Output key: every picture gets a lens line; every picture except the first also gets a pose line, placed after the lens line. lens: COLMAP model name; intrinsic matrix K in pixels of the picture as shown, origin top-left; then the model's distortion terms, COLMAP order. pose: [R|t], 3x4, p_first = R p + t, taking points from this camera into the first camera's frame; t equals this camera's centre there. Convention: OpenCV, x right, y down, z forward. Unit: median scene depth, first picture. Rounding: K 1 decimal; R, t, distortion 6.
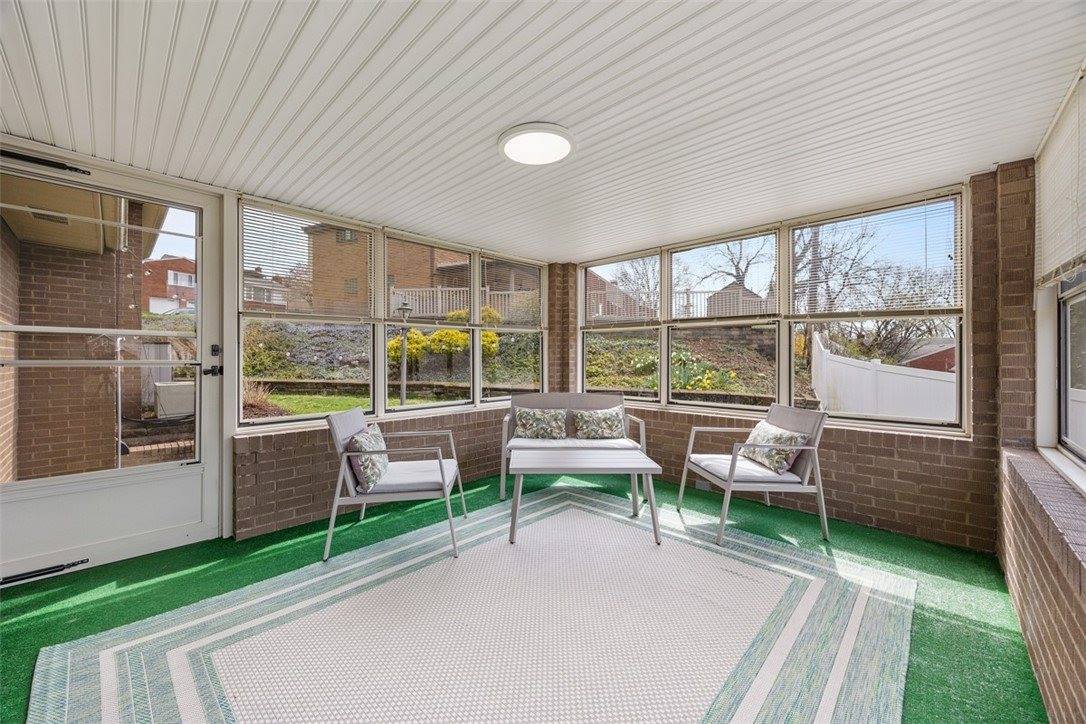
lens RADIAL K [[418.2, 0, 546.0], [0, 418.2, 359.6], [0, 0, 1]] dist [-0.006369, 0.000541]
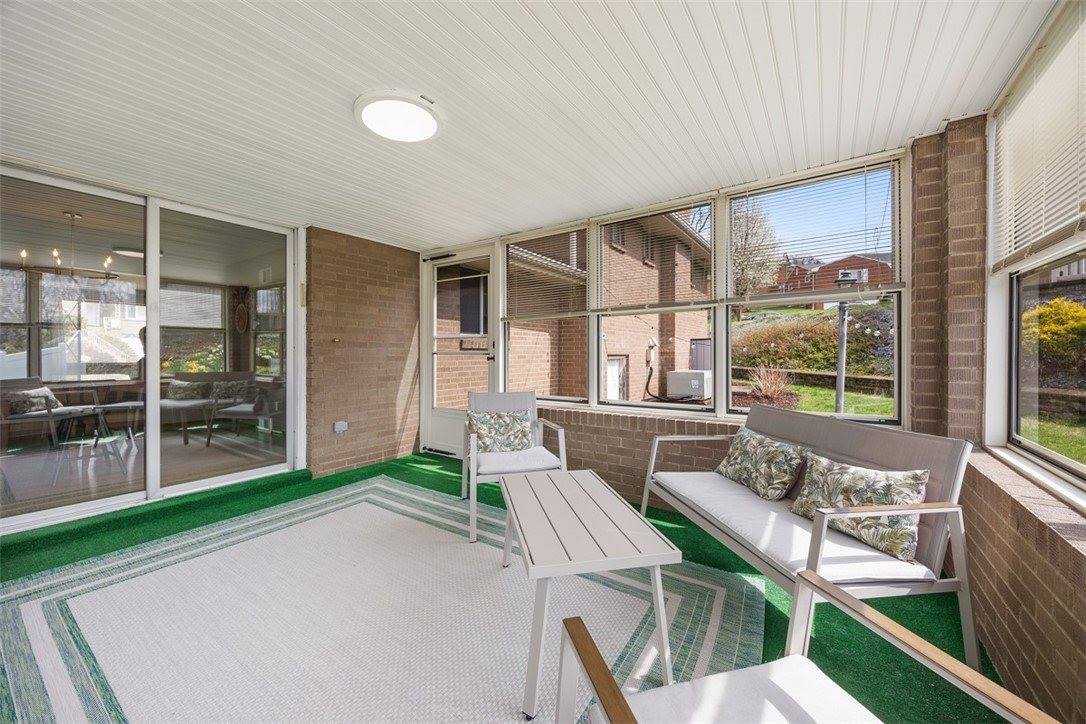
lens RADIAL K [[418.2, 0, 542.2], [0, 418.2, 357.3], [0, 0, 1]] dist [-0.006369, 0.000541]
pose [[0.147519, 0.010497, -0.989004, 0.635671], [0.000673, 0.999942, 0.010713, 0.005799], [0.989059, -0.002246, 0.147503, 0.791099]]
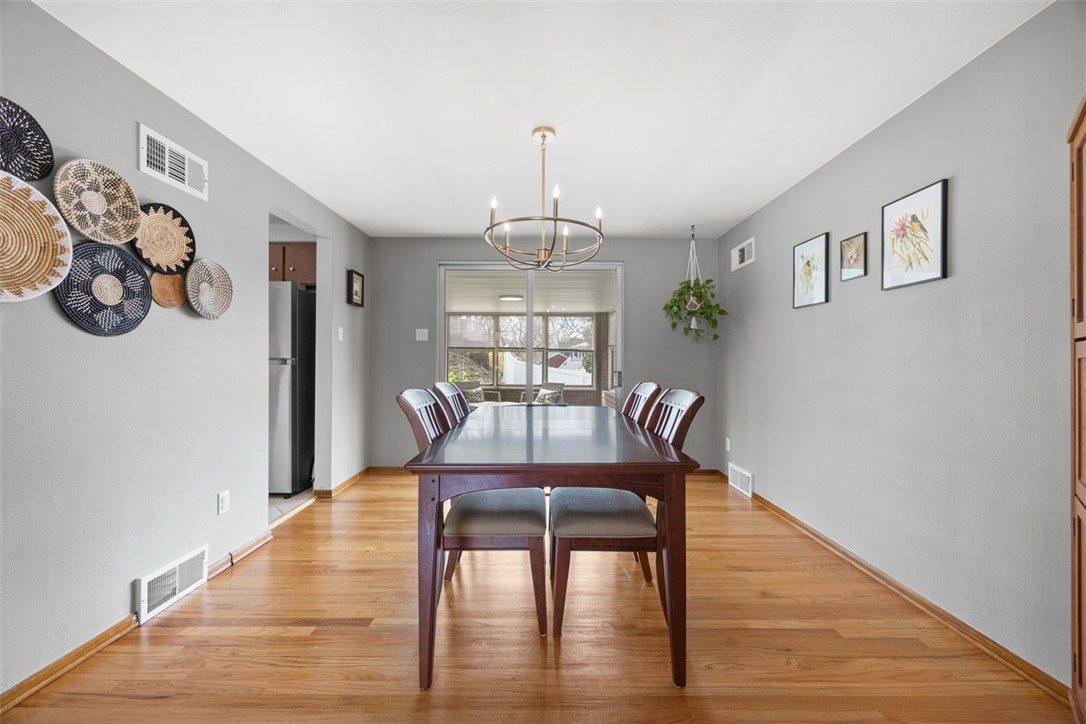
lens RADIAL K [[418.2, 0, 541.1], [0, 418.2, 362.2], [0, 0, 1]] dist [-0.006369, 0.000541]
pose [[0.736931, 0.005109, 0.675949, -1.346329], [-0.007421, 0.999972, 0.000533, -0.026996], [-0.675928, -0.005408, 0.736948, -1.018076]]
